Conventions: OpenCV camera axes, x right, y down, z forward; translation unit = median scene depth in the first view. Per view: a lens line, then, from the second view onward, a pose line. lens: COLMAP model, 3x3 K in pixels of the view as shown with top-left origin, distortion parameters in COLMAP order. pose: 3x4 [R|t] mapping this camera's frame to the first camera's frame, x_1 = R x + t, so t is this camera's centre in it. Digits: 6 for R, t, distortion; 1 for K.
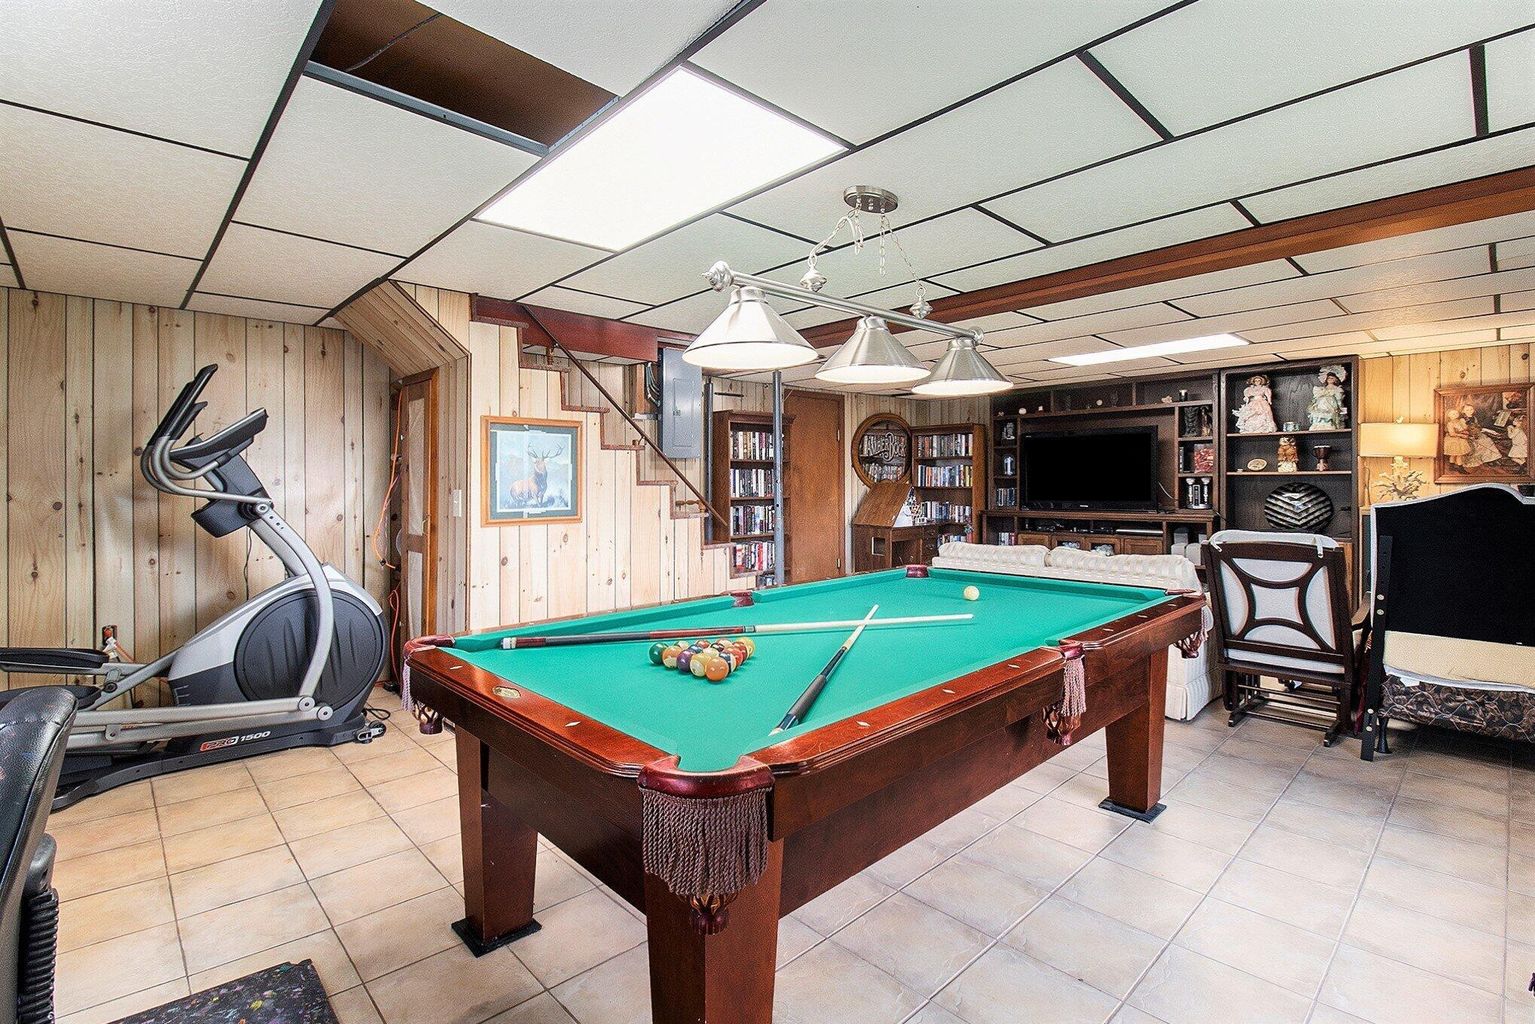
lens RADIAL K [[716.8, 0, 756.6], [0, 716.8, 486.1], [0, 0, 1]] dist [-0.003357, -0.010715]
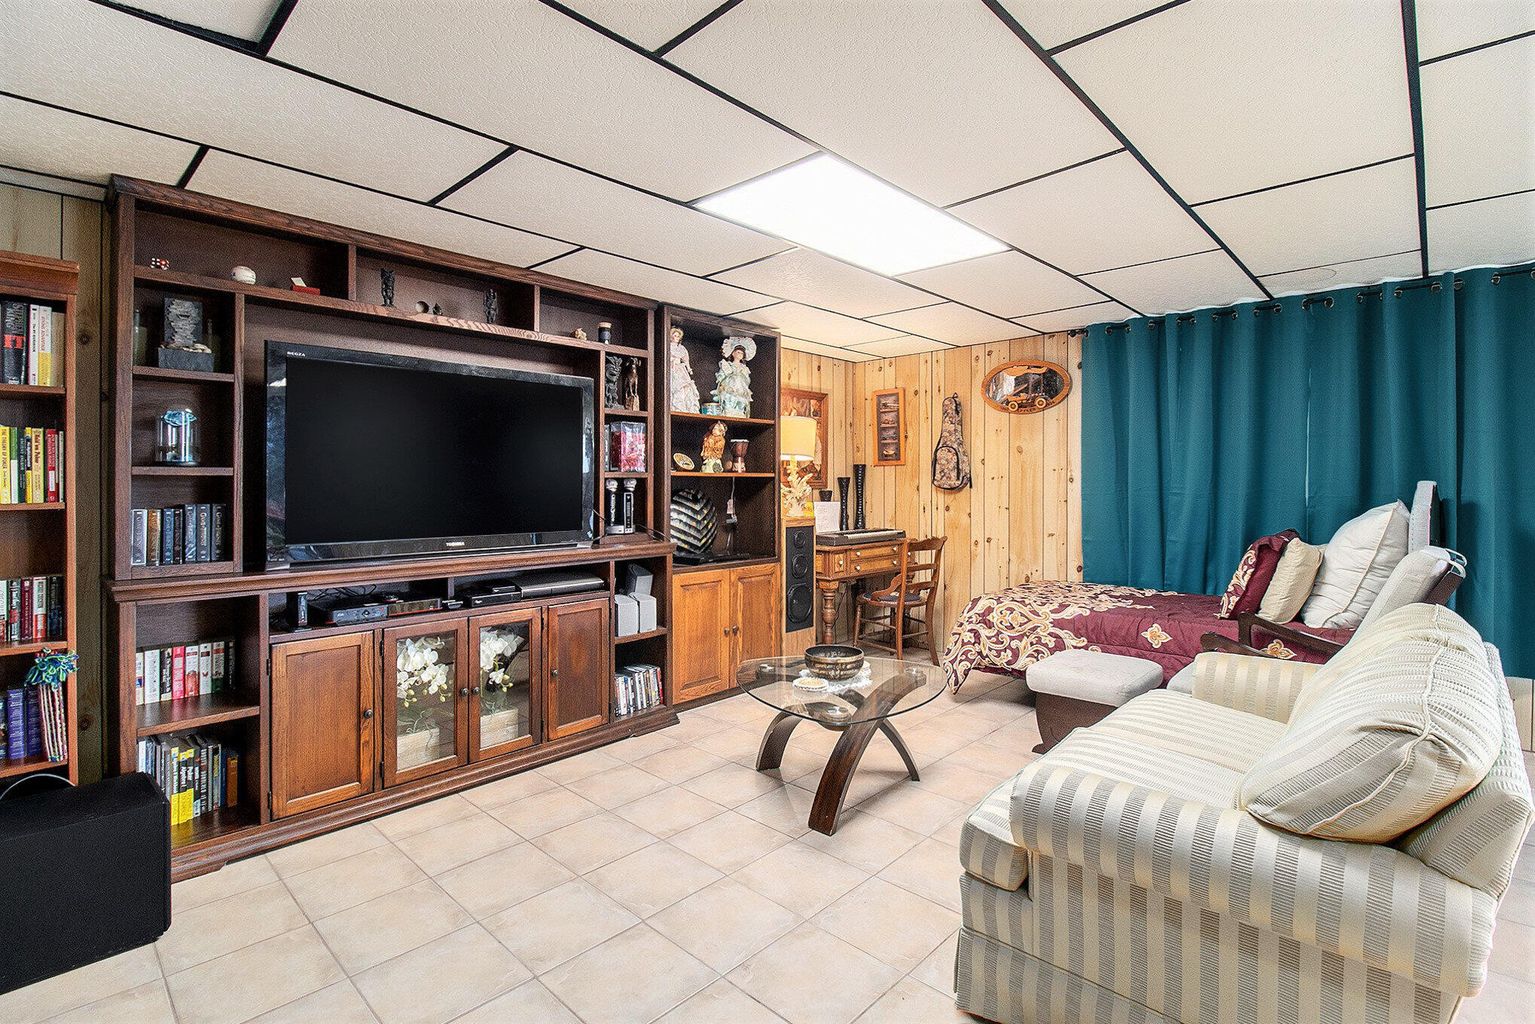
lens RADIAL K [[716.8, 0, 756.6], [0, 716.8, 486.1], [0, 0, 1]] dist [-0.003357, -0.010715]
pose [[-0.056740, 0.002690, 0.998385, 0.030049], [0.002020, 0.999995, -0.002579, -0.005180], [-0.998387, 0.001871, -0.056745, 0.982338]]
